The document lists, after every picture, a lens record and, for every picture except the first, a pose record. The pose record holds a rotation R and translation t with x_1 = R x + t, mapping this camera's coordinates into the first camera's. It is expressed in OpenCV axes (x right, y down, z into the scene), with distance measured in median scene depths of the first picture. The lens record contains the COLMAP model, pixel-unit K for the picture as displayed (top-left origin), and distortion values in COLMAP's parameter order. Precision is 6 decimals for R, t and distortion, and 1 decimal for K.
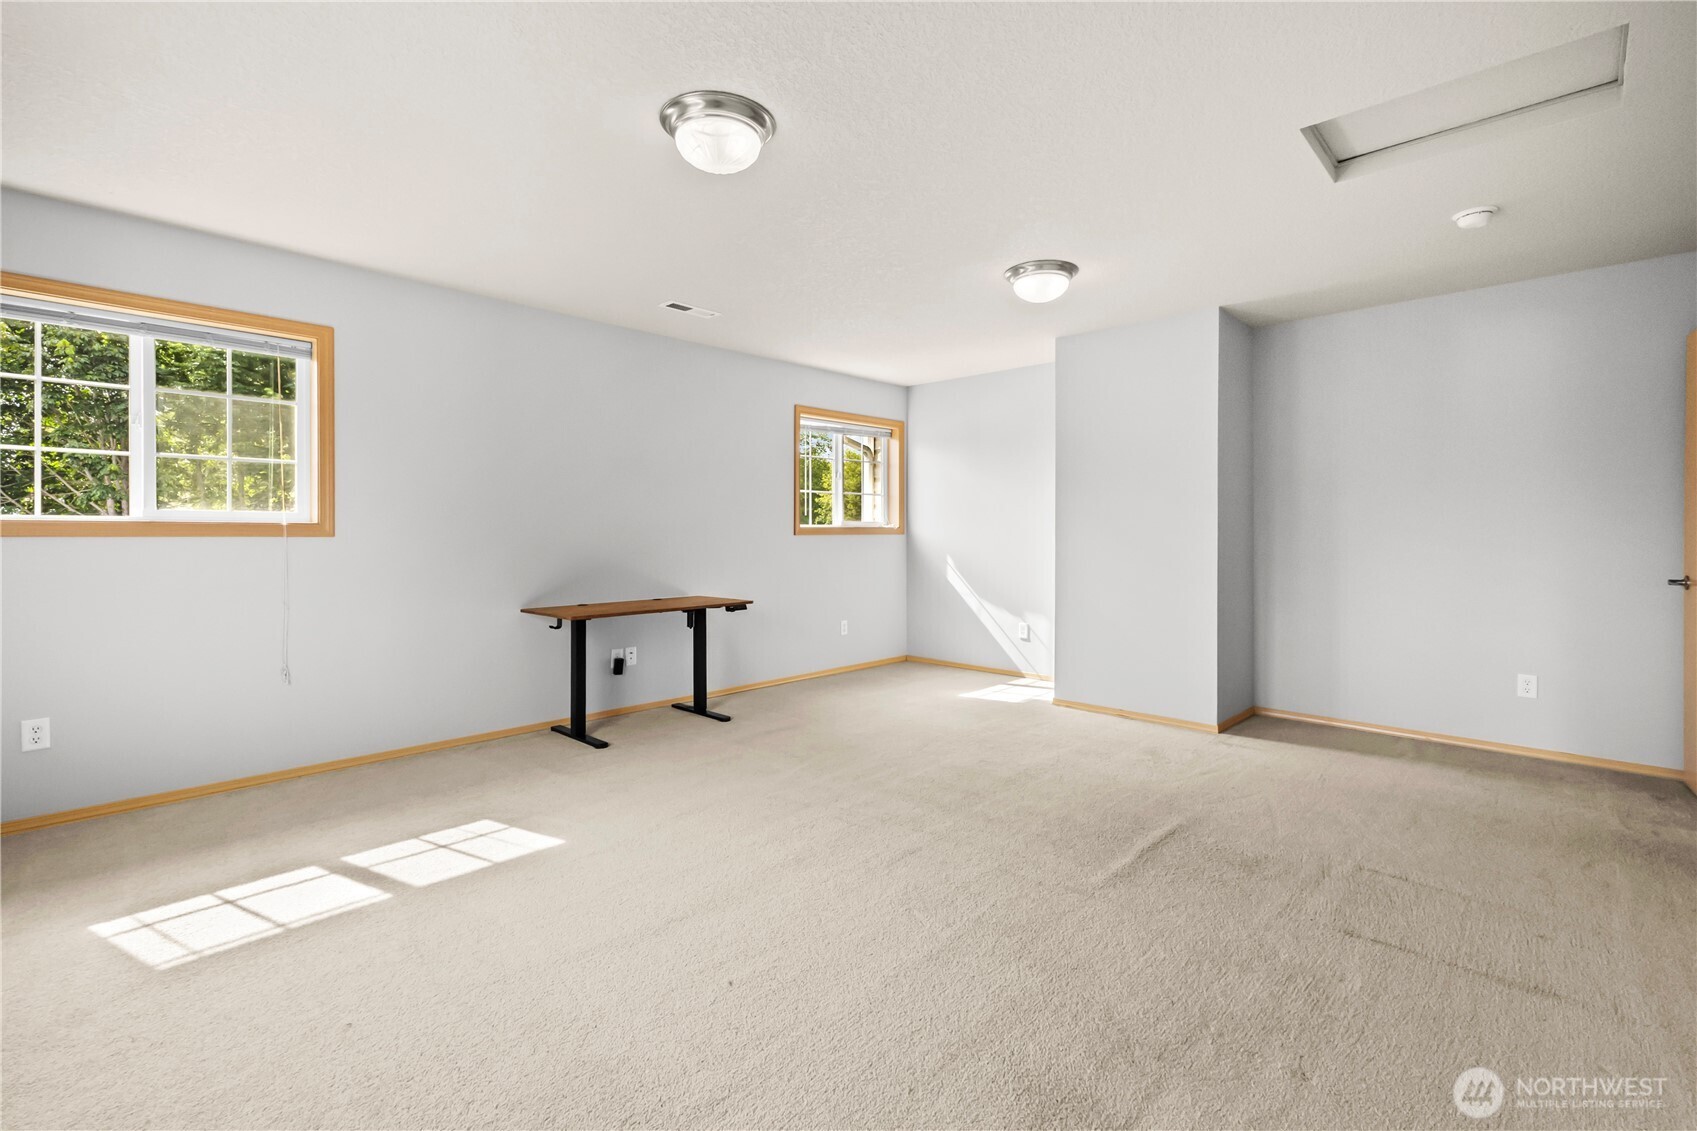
lens RADIAL K [[771.6, 0, 847.5], [0, 771.6, 532.0], [0, 0, 1]] dist [0.041563, 0.000215]
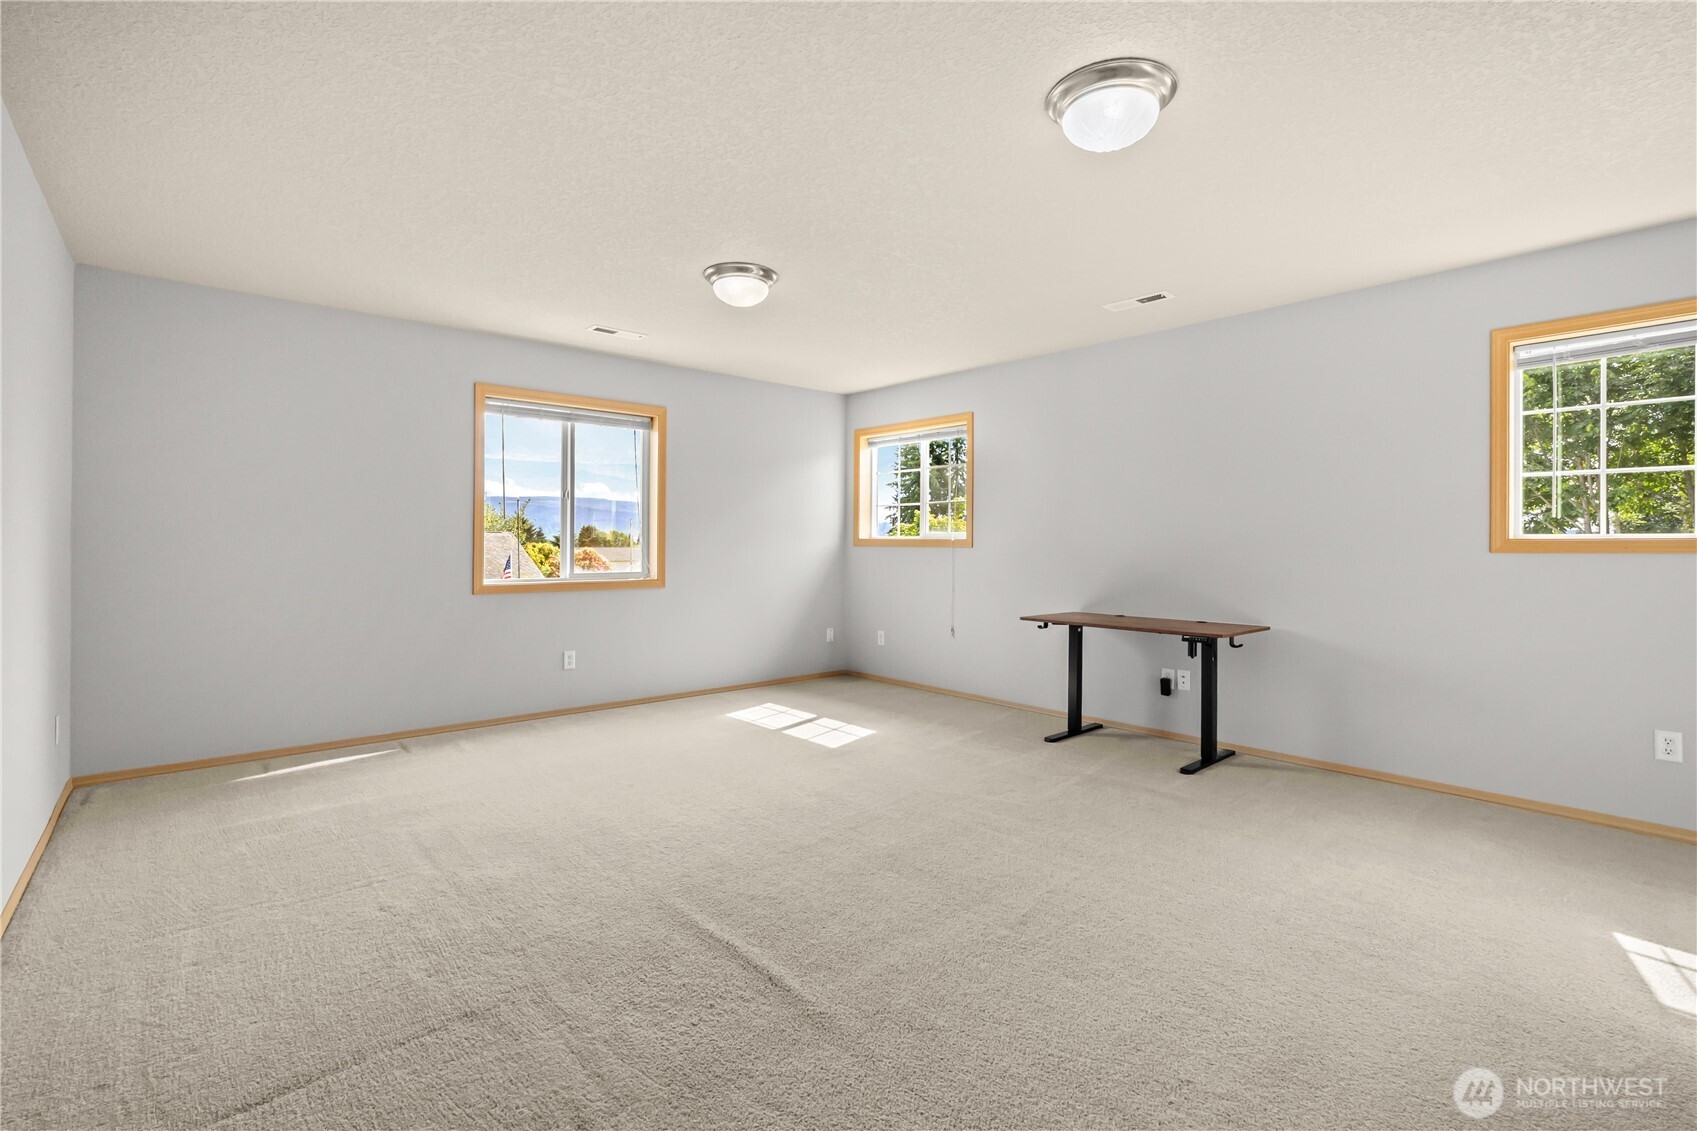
lens RADIAL K [[749.7, 0, 850.0], [0, 749.7, 547.0], [0, 0, 1]] dist [0.000632, 0.000151]
pose [[-0.082768, 0.001014, -0.996568, 0.644705], [-0.005383, 0.999984, 0.001465, 0.002504], [0.996554, 0.005486, -0.082761, 0.679046]]
